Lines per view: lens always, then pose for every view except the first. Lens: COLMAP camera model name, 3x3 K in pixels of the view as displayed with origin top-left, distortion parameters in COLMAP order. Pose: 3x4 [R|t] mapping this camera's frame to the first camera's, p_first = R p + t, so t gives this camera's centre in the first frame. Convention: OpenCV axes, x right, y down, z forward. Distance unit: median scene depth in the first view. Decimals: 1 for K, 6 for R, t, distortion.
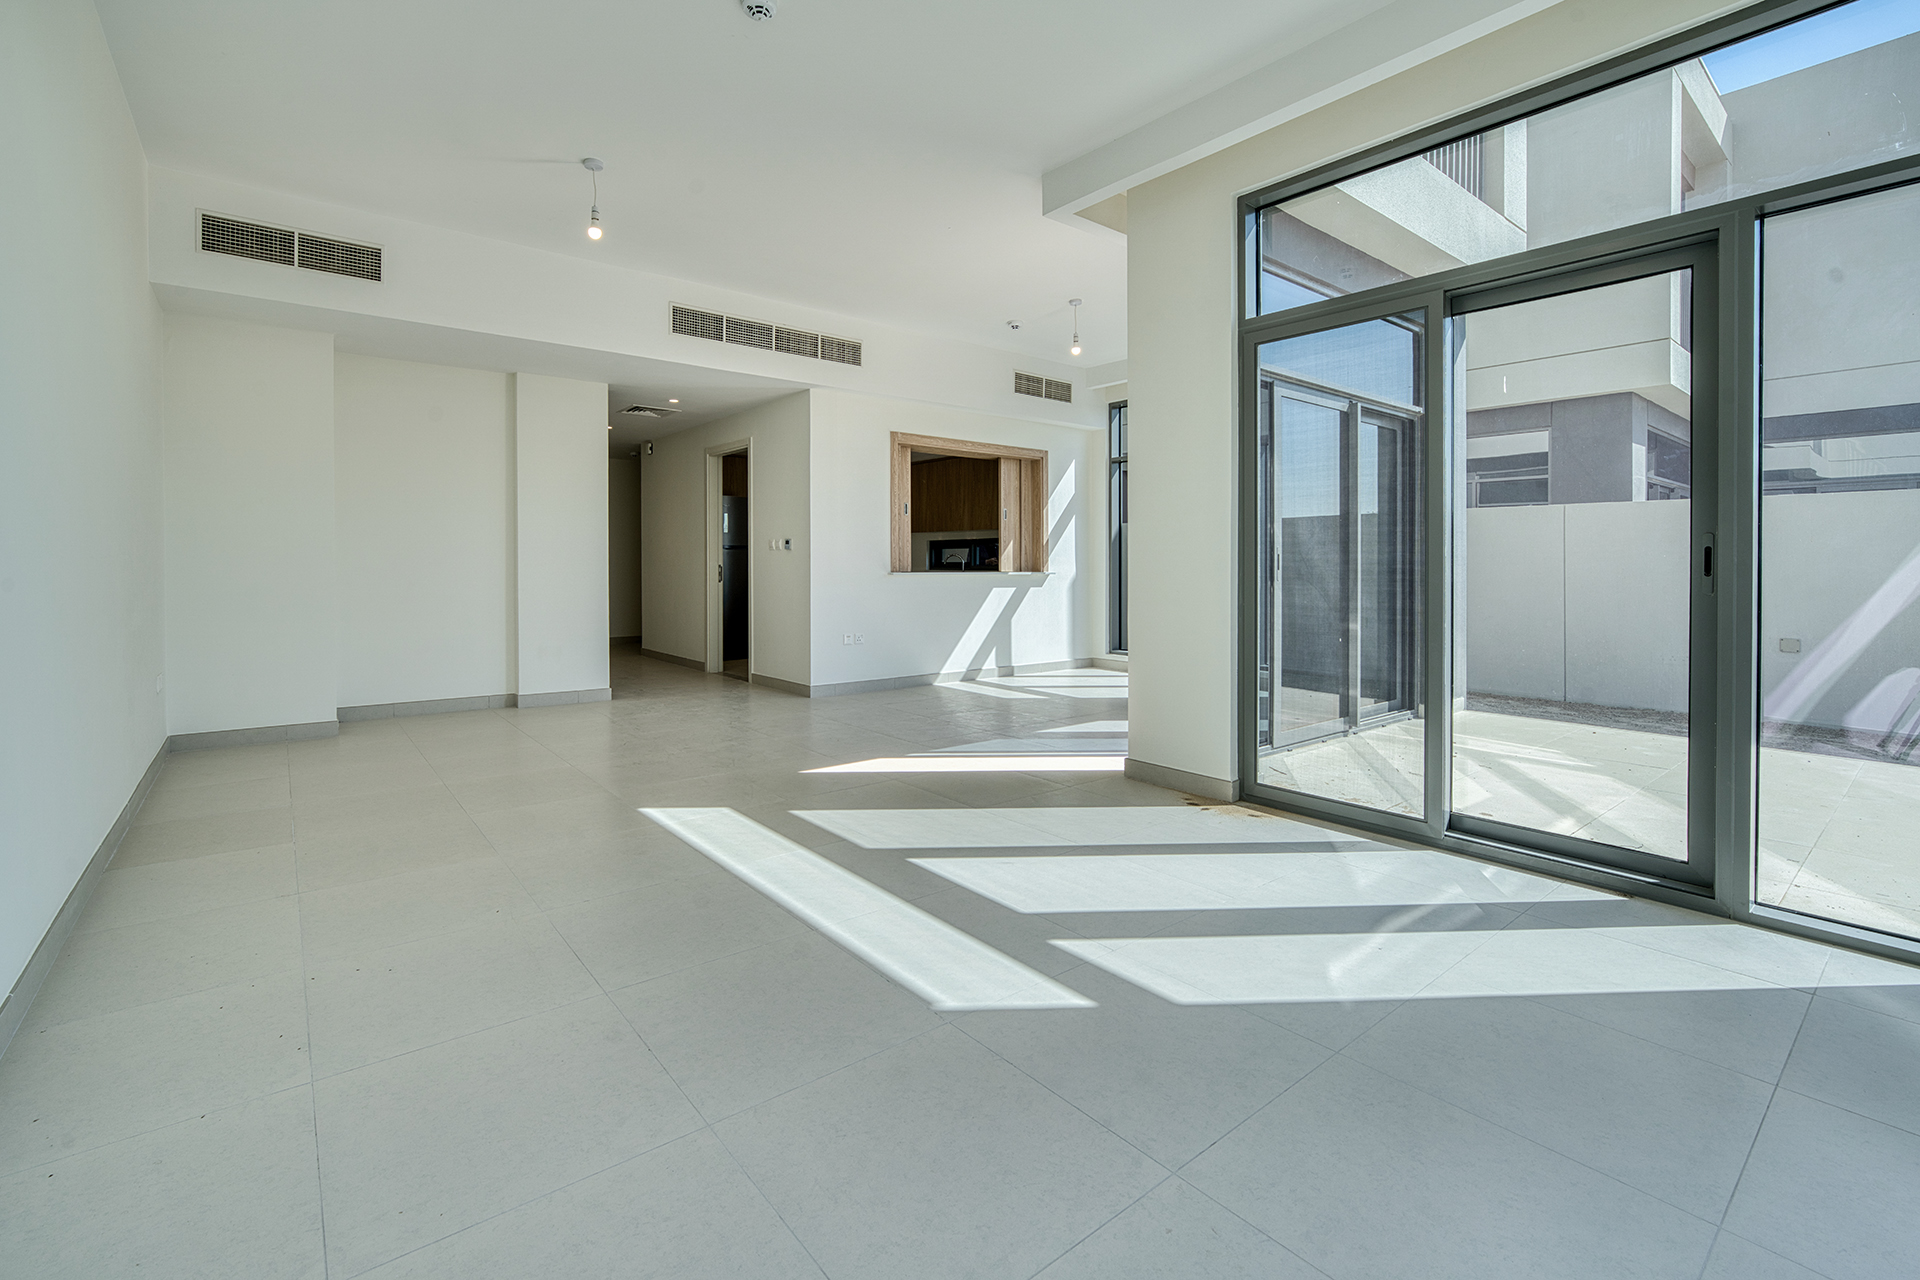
lens RADIAL K [[839.4, 0, 927.5], [0, 839.4, 566.6], [0, 0, 1]] dist [-0.001982, -0.000377]
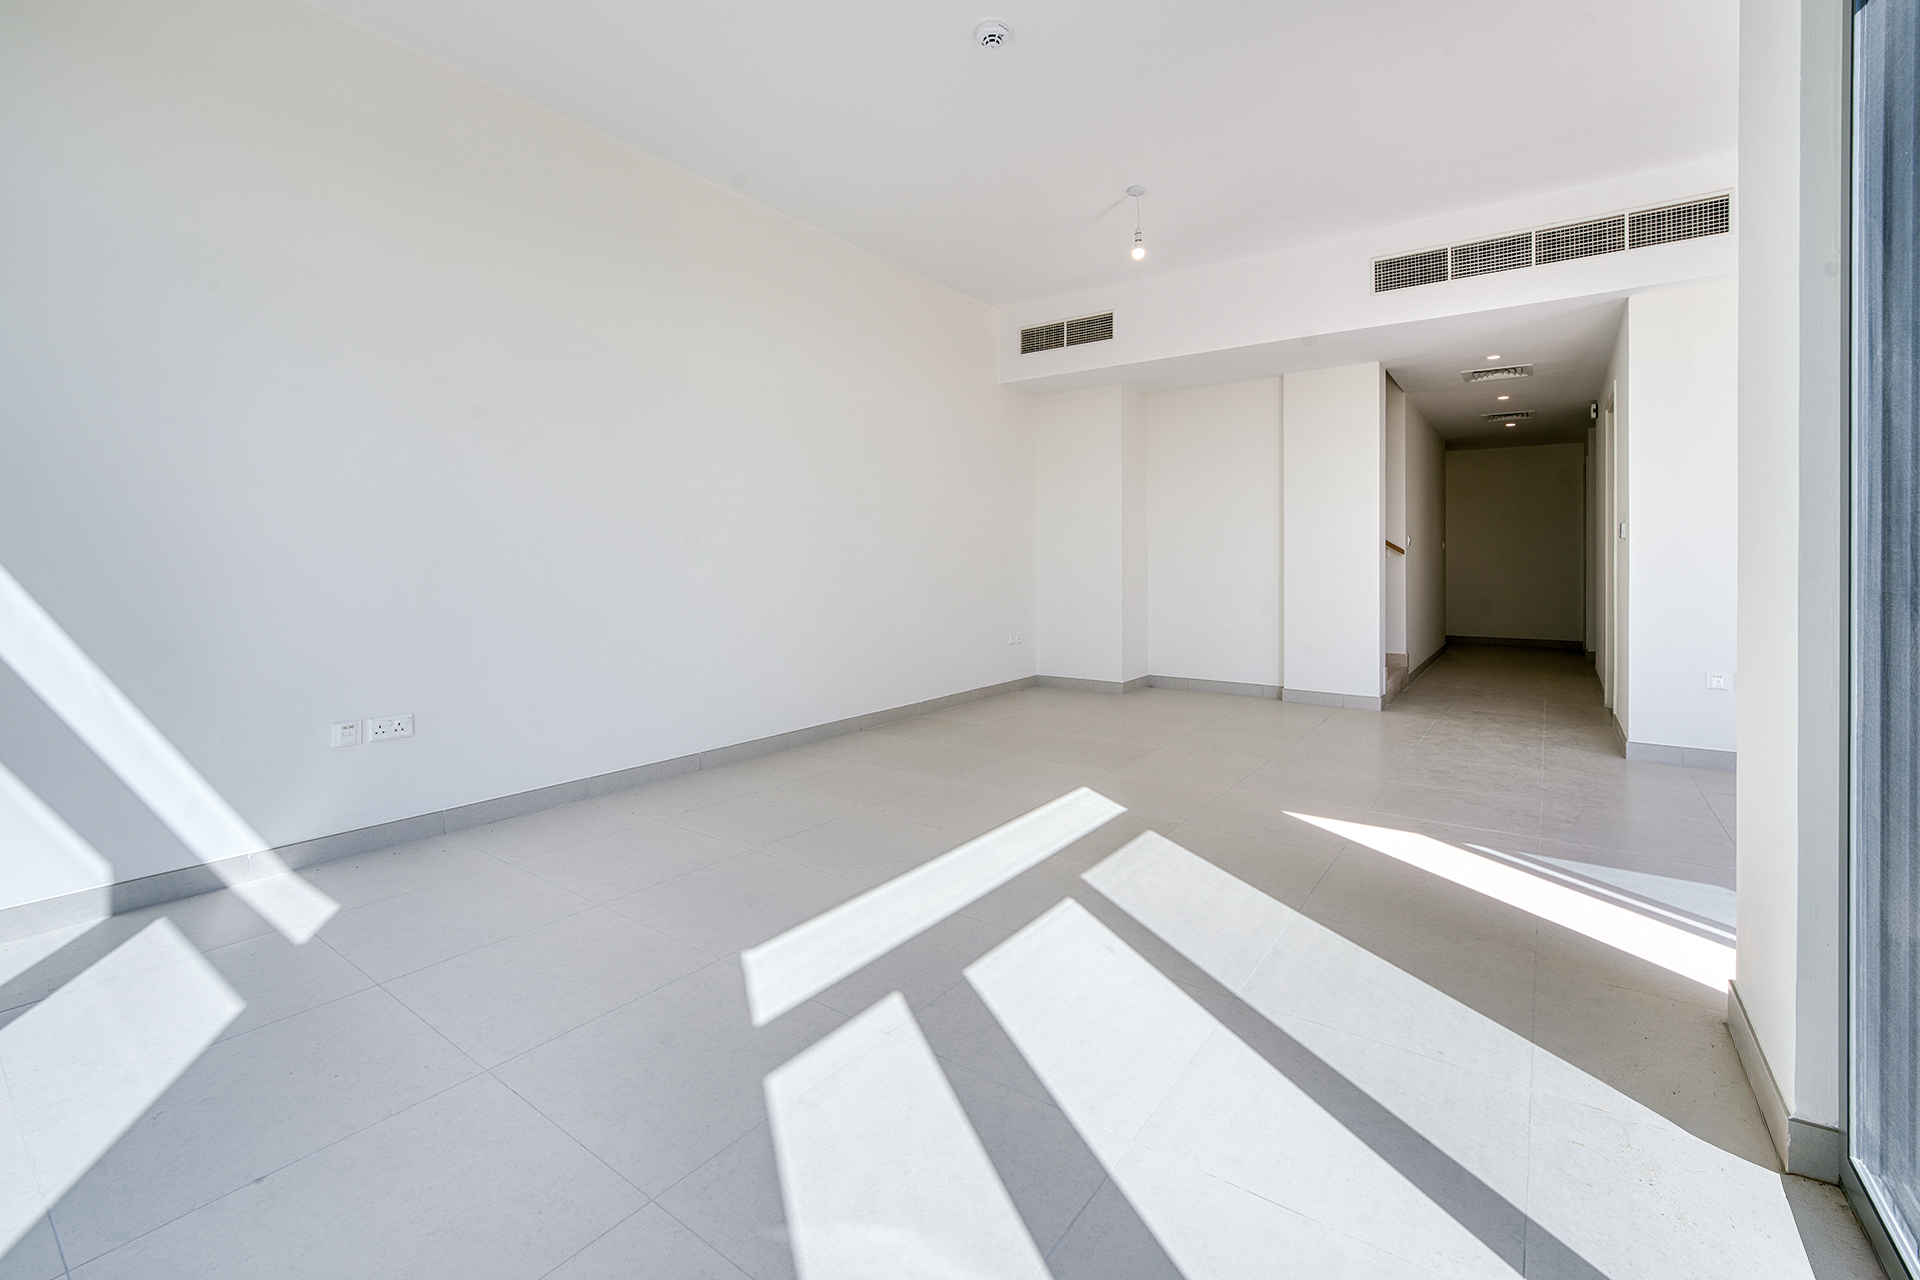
lens RADIAL K [[839.4, 0, 927.5], [0, 839.4, 566.6], [0, 0, 1]] dist [-0.001982, -0.000377]
pose [[0.265310, 0.002508, -0.964160, 0.407901], [0.003651, 0.999987, 0.003606, -0.001678], [0.964156, -0.004477, 0.265297, 0.325409]]
